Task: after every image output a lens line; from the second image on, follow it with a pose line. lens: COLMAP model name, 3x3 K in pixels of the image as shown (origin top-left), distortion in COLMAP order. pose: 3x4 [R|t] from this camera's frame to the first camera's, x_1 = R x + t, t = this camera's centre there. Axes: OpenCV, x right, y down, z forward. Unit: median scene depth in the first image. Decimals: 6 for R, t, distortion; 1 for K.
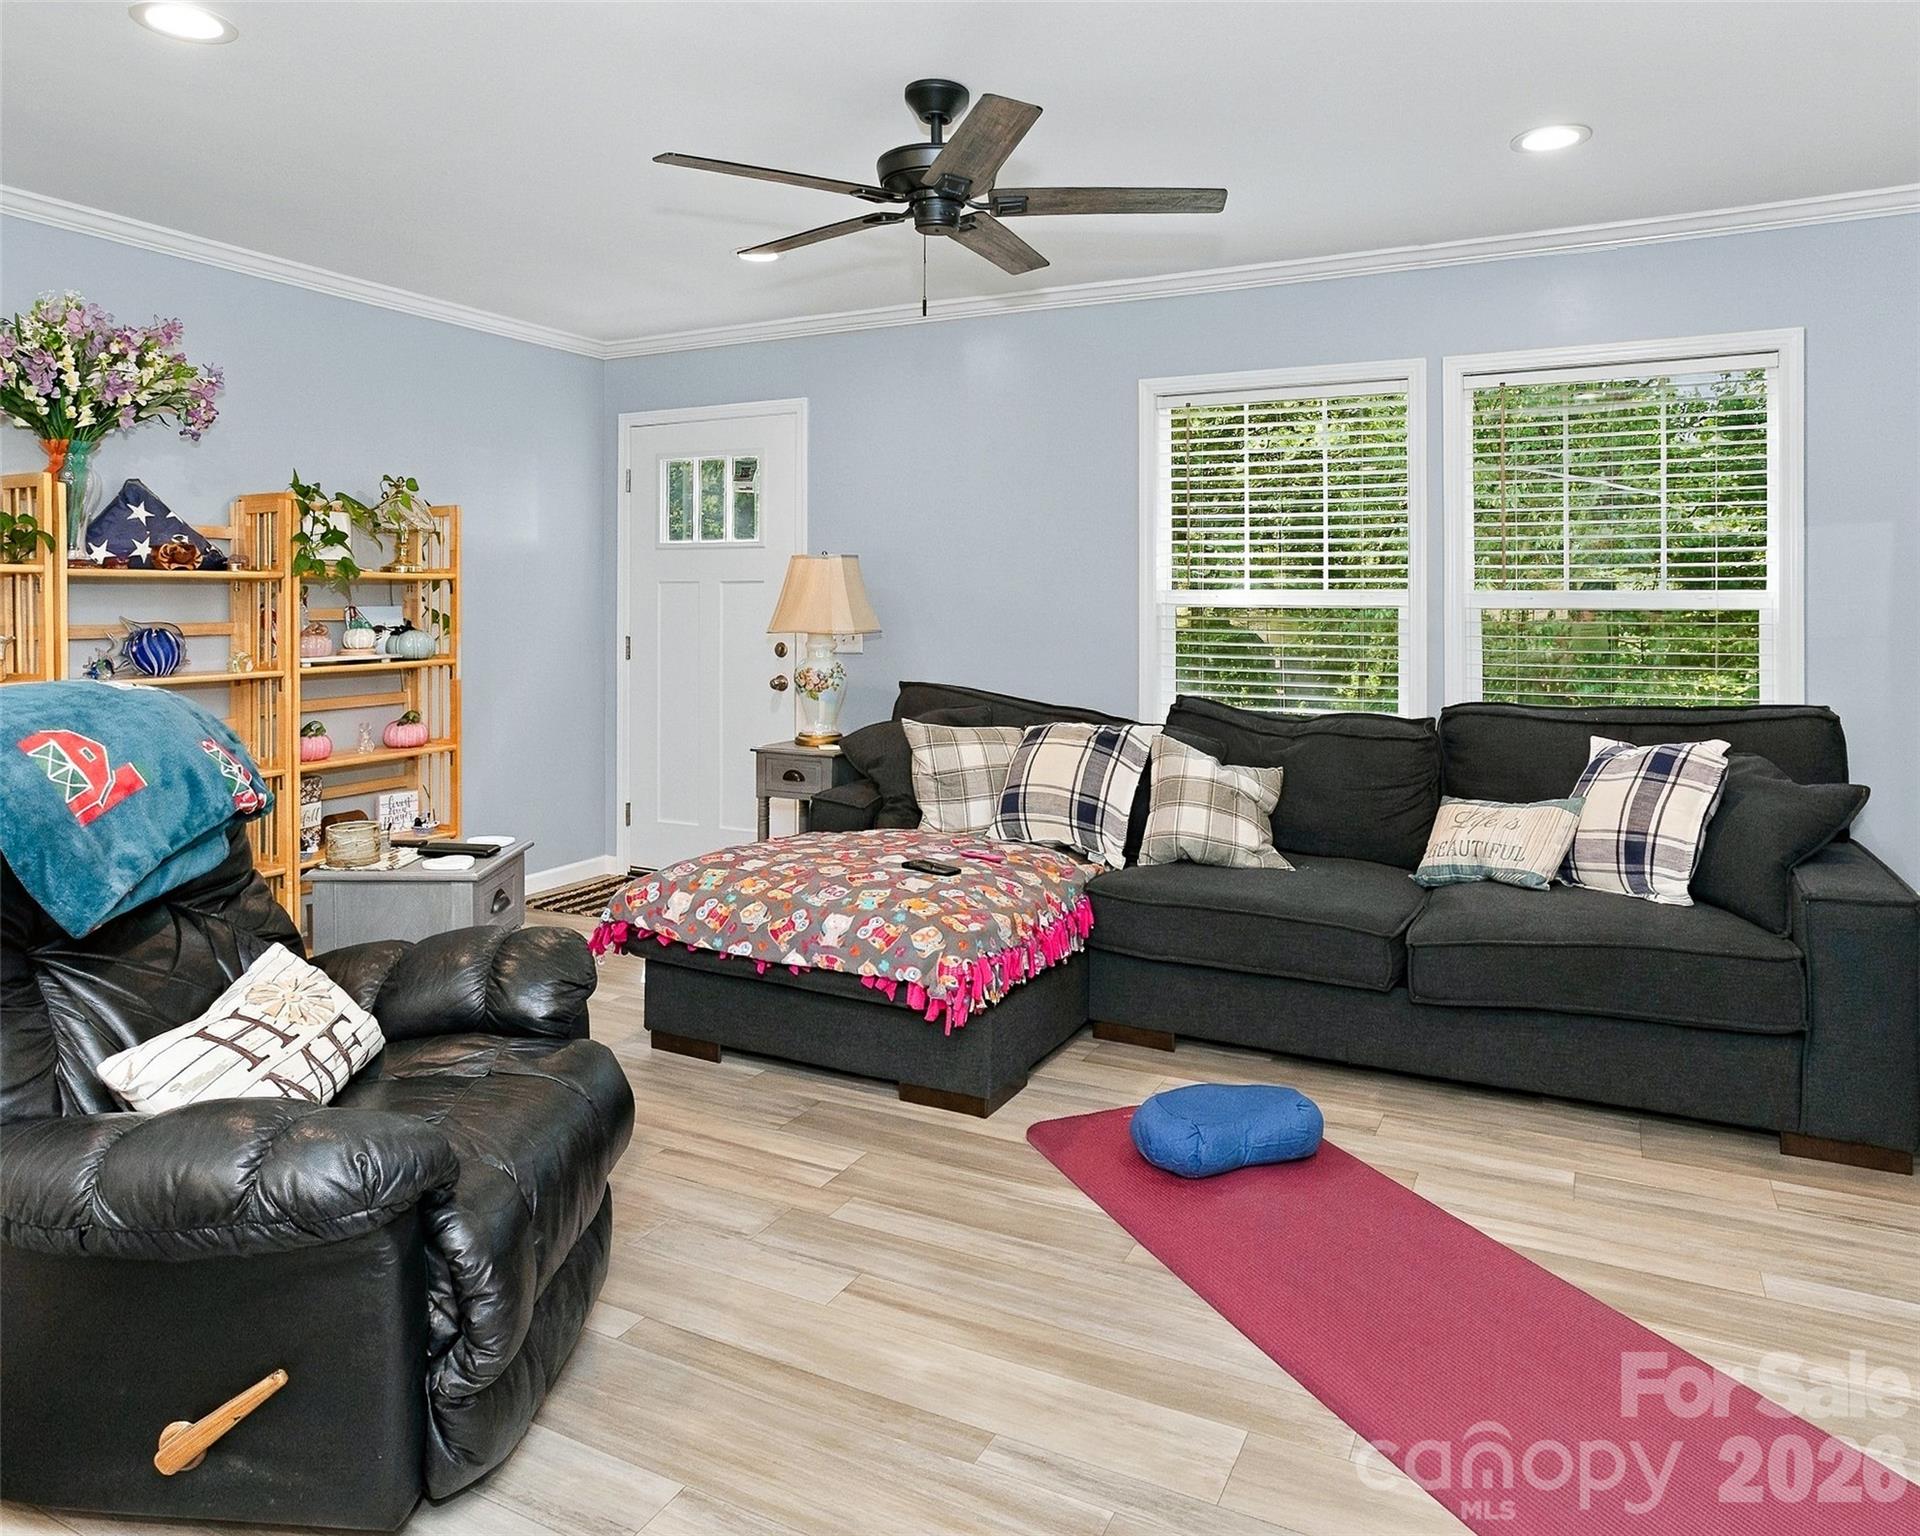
lens RADIAL K [[1239.6, 0, 938.3], [0, 1239.6, 608.4], [0, 0, 1]] dist [-0.001478, 0.001797]
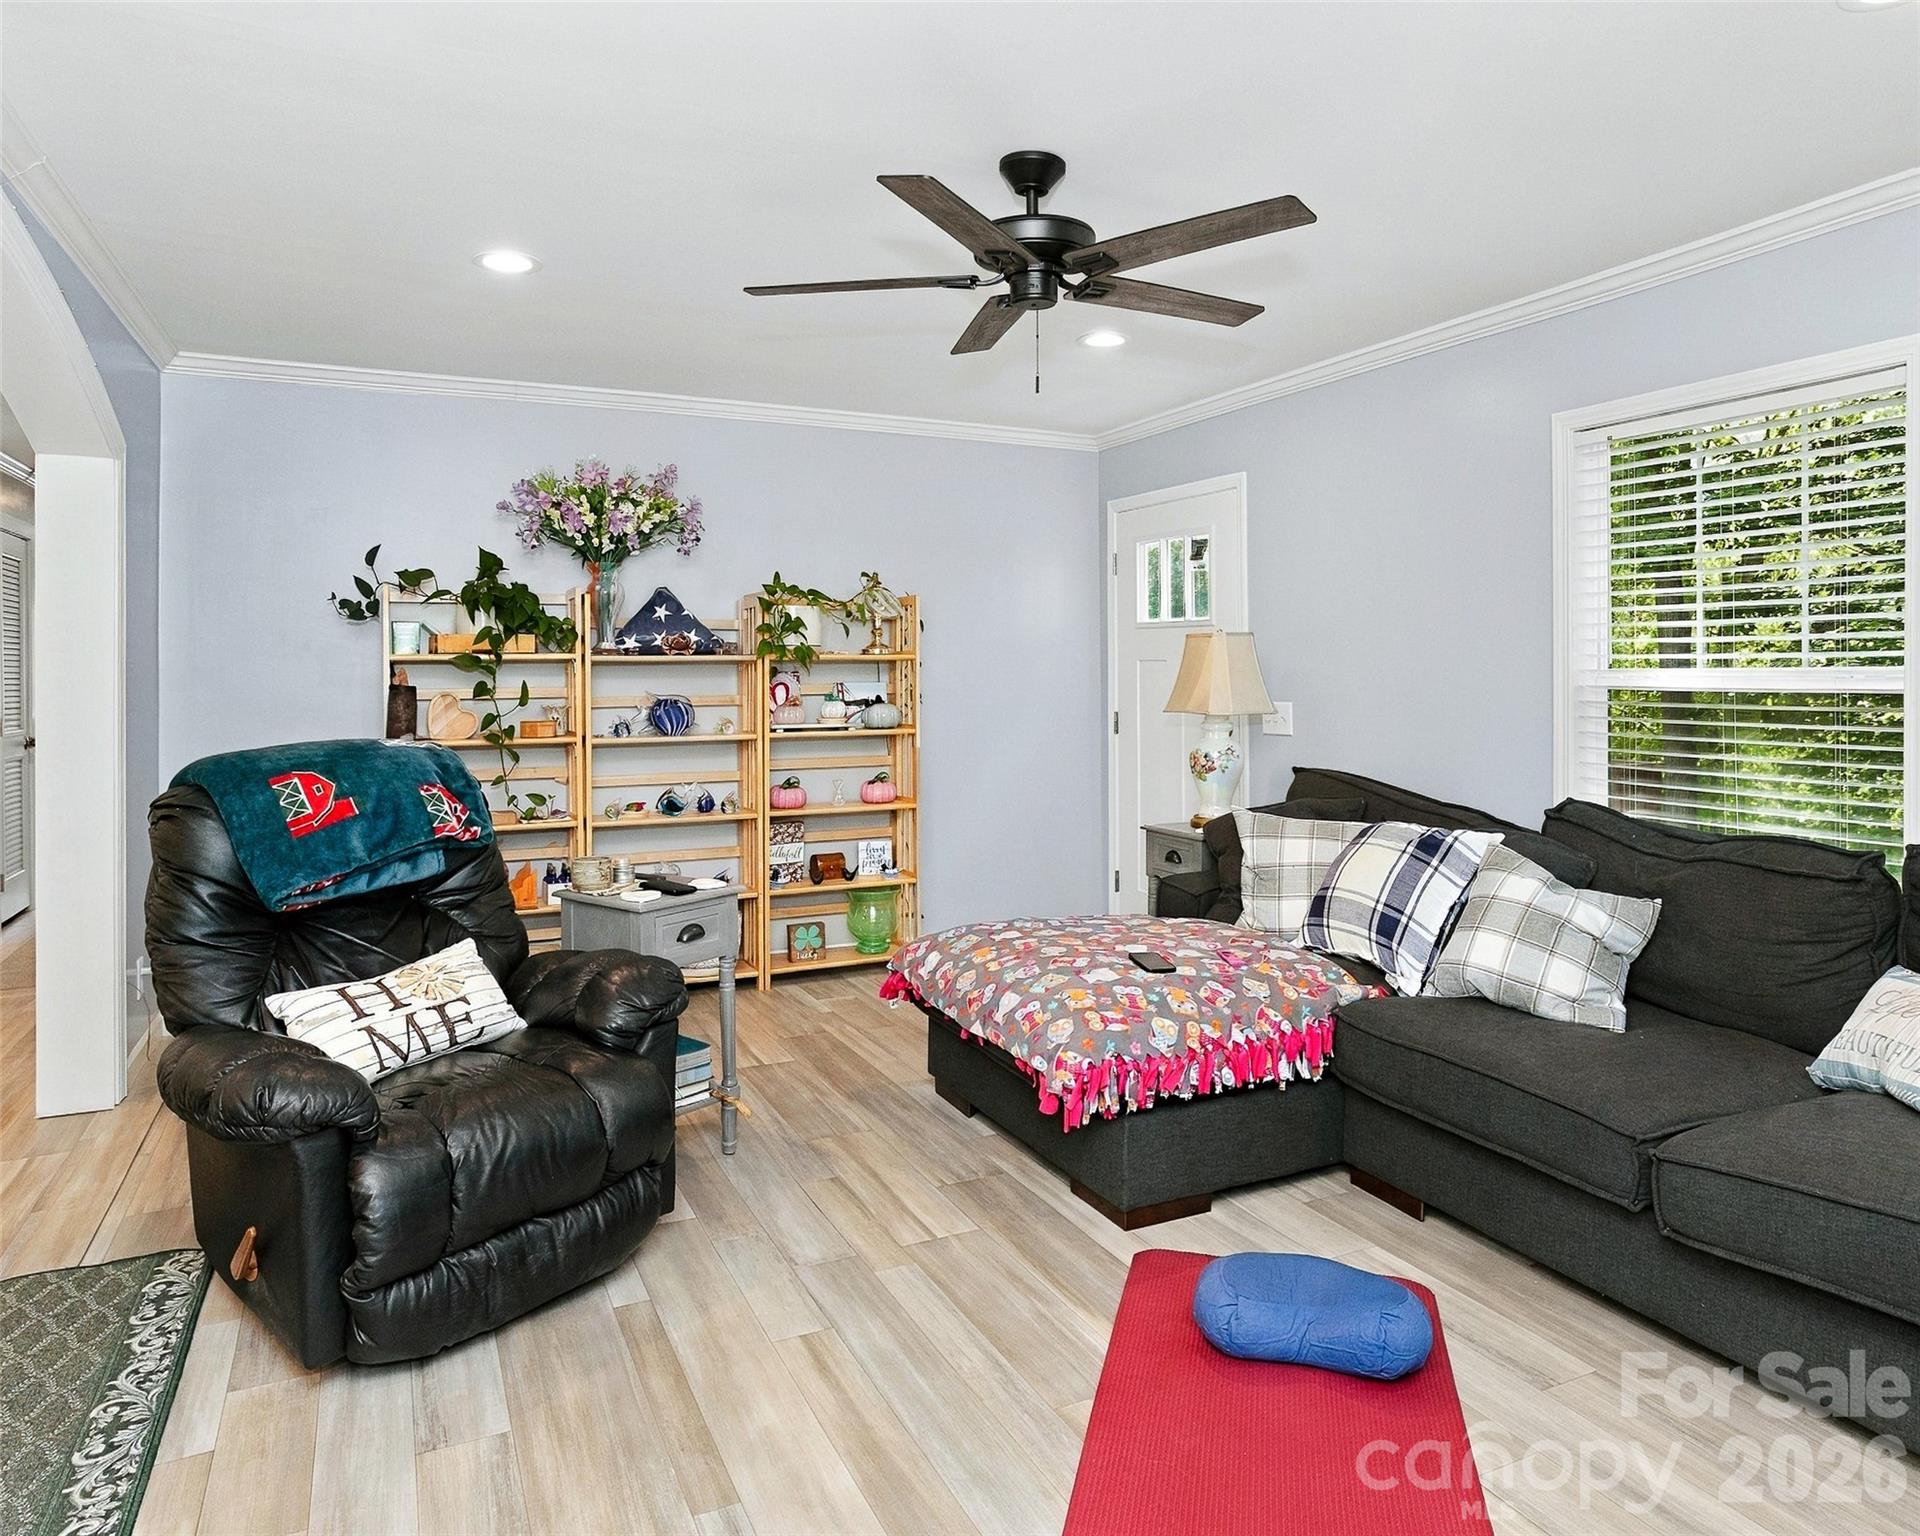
lens RADIAL K [[1214.8, 0, 998.8], [0, 1214.8, 678.2], [0, 0, 1]] dist [-0.041650, 0.055383]
pose [[0.809400, 0.003241, -0.587249, 0.410393], [-0.003731, 0.999993, 0.000377, -0.008529], [0.587246, 0.001886, 0.809406, 0.162005]]
